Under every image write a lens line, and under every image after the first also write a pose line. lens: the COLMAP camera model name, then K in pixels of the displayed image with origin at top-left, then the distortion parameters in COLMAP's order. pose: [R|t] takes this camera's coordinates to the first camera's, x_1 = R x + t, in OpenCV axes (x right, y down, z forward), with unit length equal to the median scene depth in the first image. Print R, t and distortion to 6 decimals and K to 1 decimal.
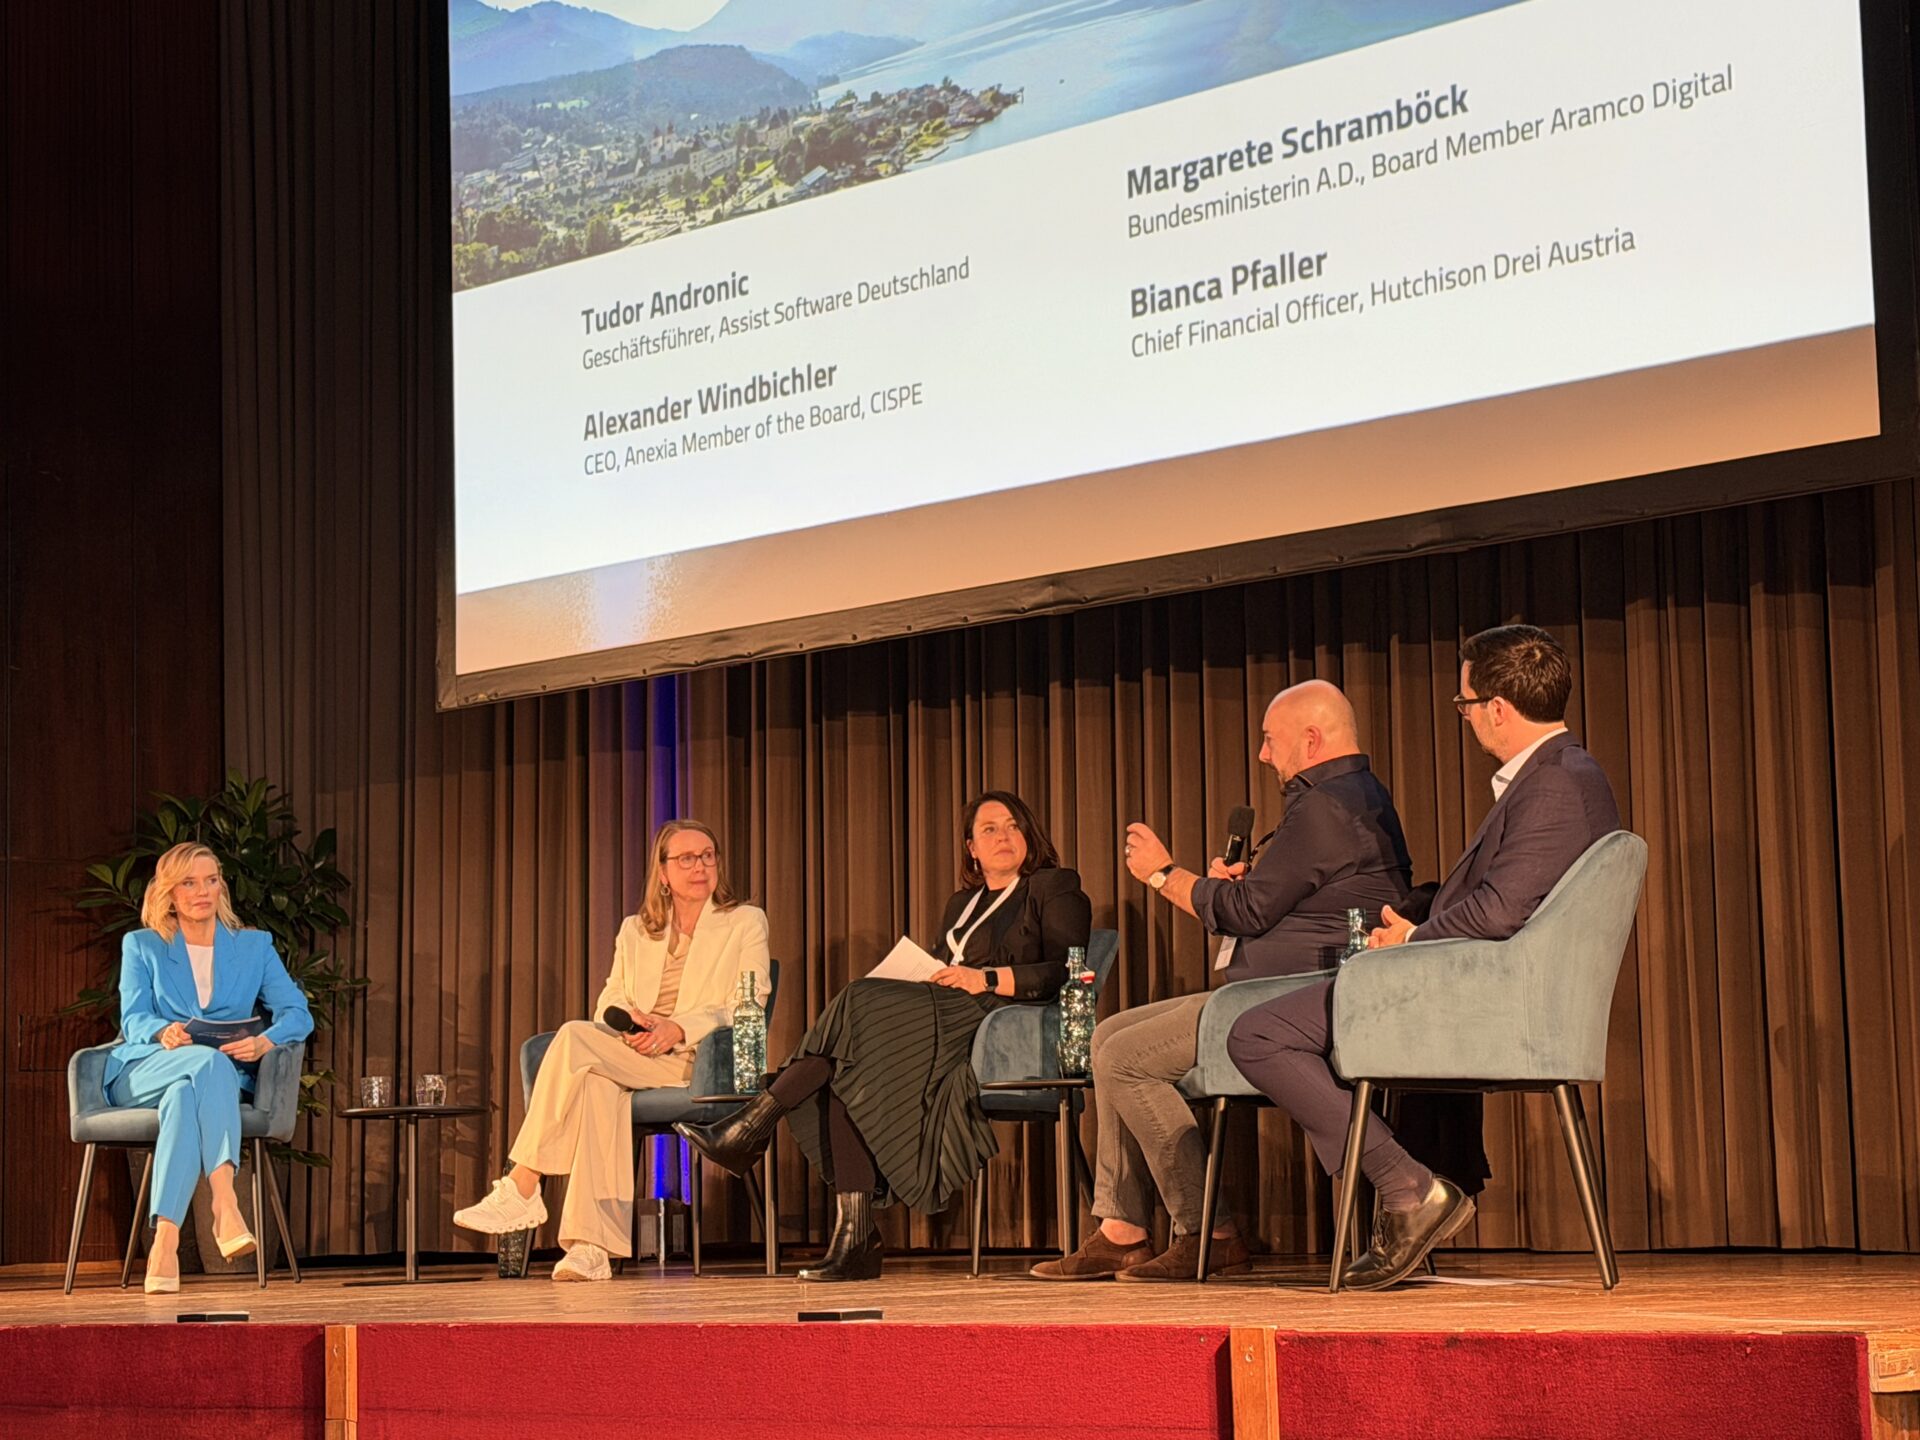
lens RADIAL K [[3645.6, 0, 960.0], [0, 3645.6, 720.0], [0, 0, 1]] dist [0.149298, -0.010820]
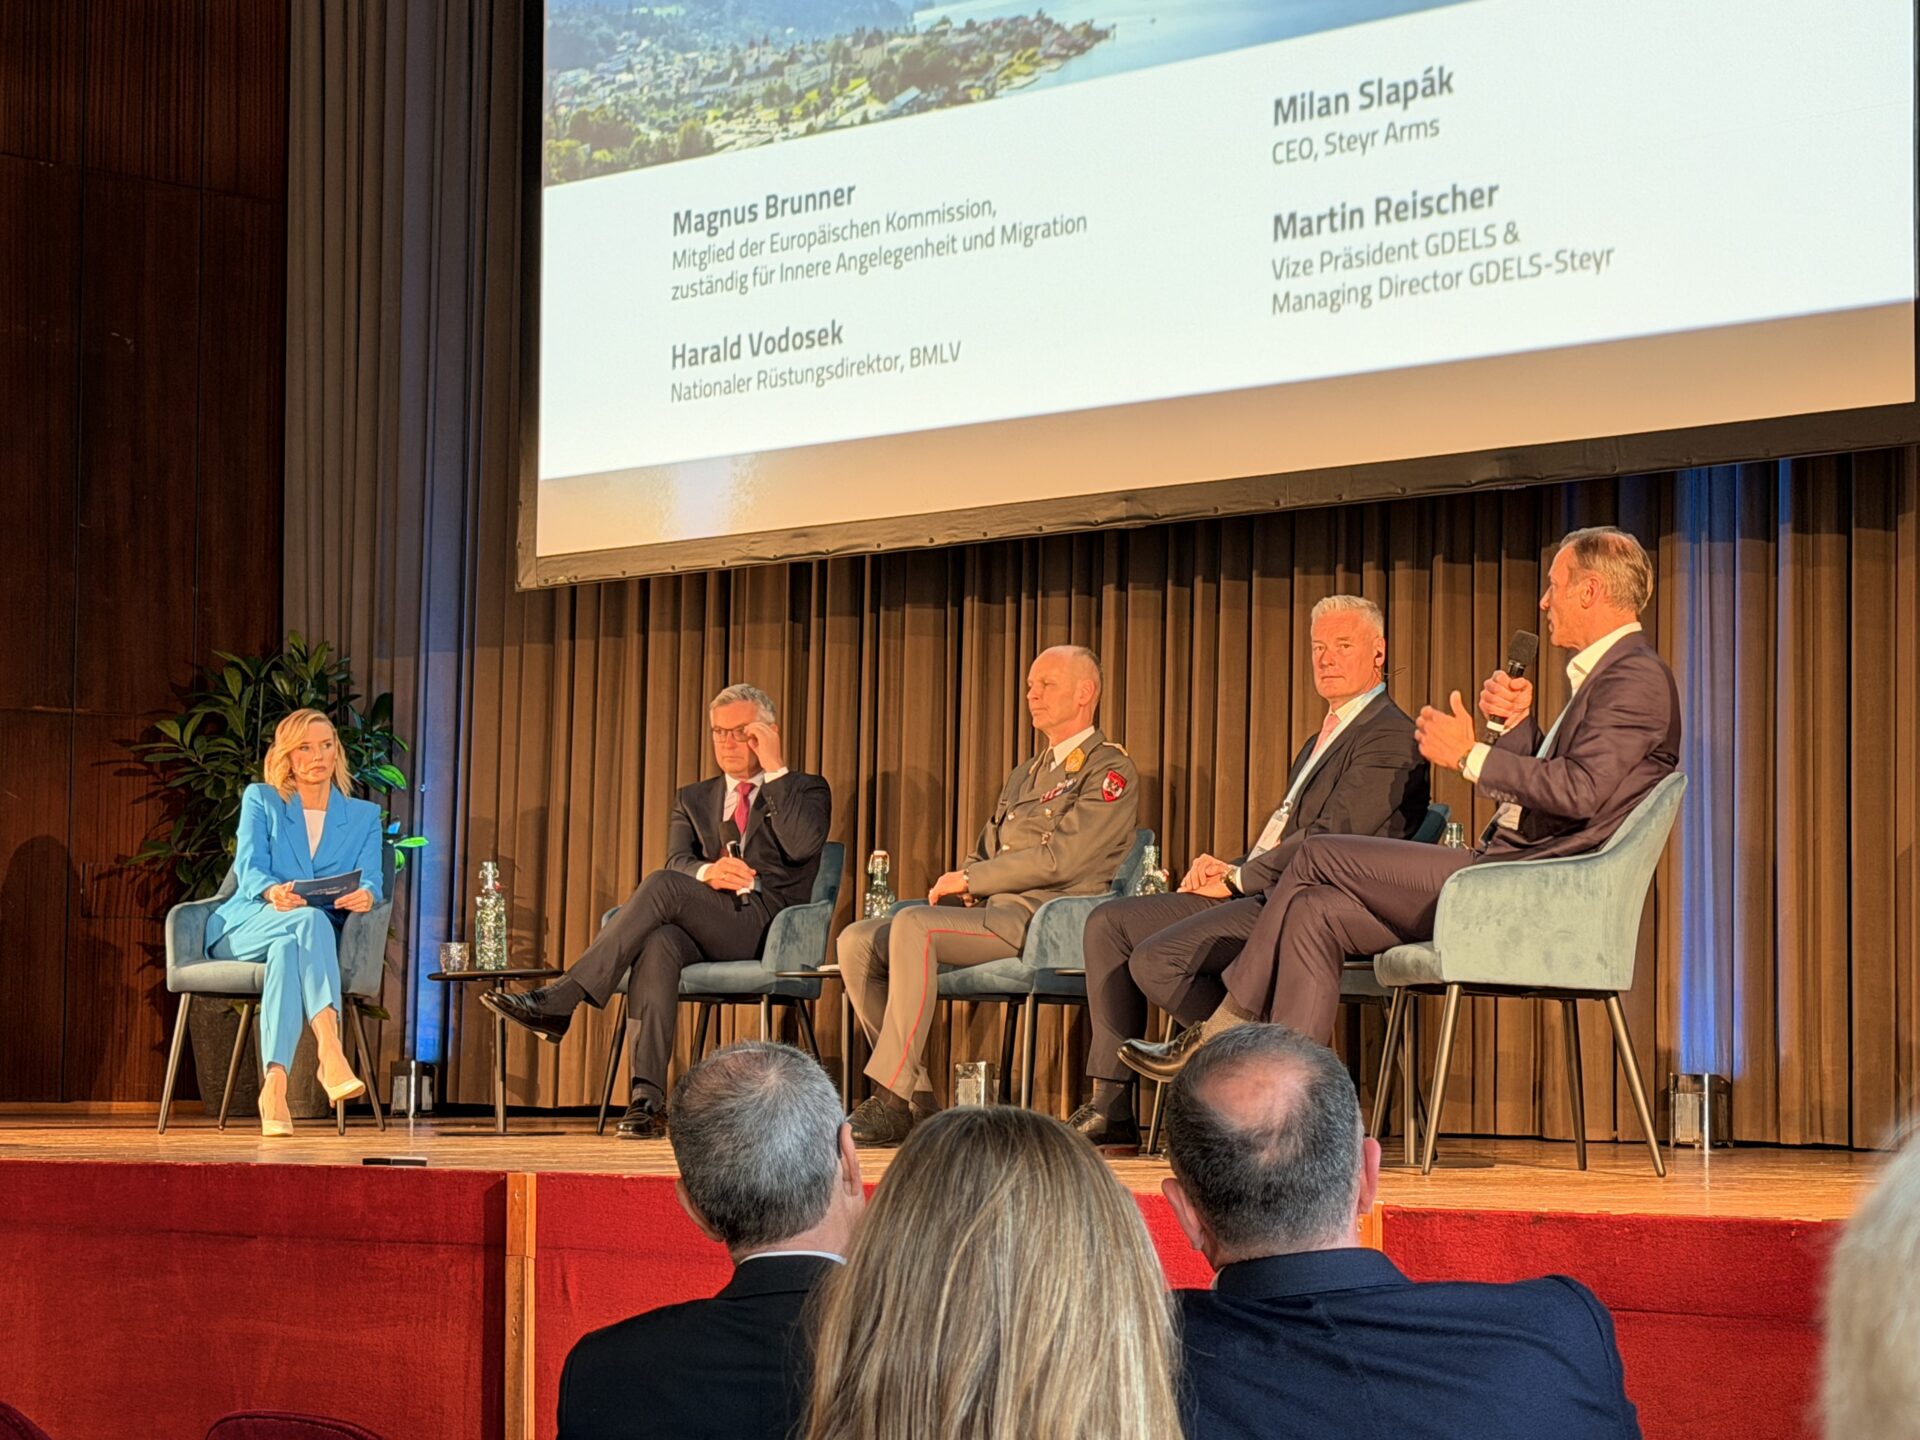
lens RADIAL K [[3969.7, 0, 960.0], [0, 3969.7, 720.0], [0, 0, 1]] dist [0.191595, -0.215506]
pose [[0.998897, 0.035014, 0.031293, -0.054271], [-0.036416, 0.998303, 0.045437, -0.023127], [-0.029649, -0.046526, 0.998477, -0.146944]]
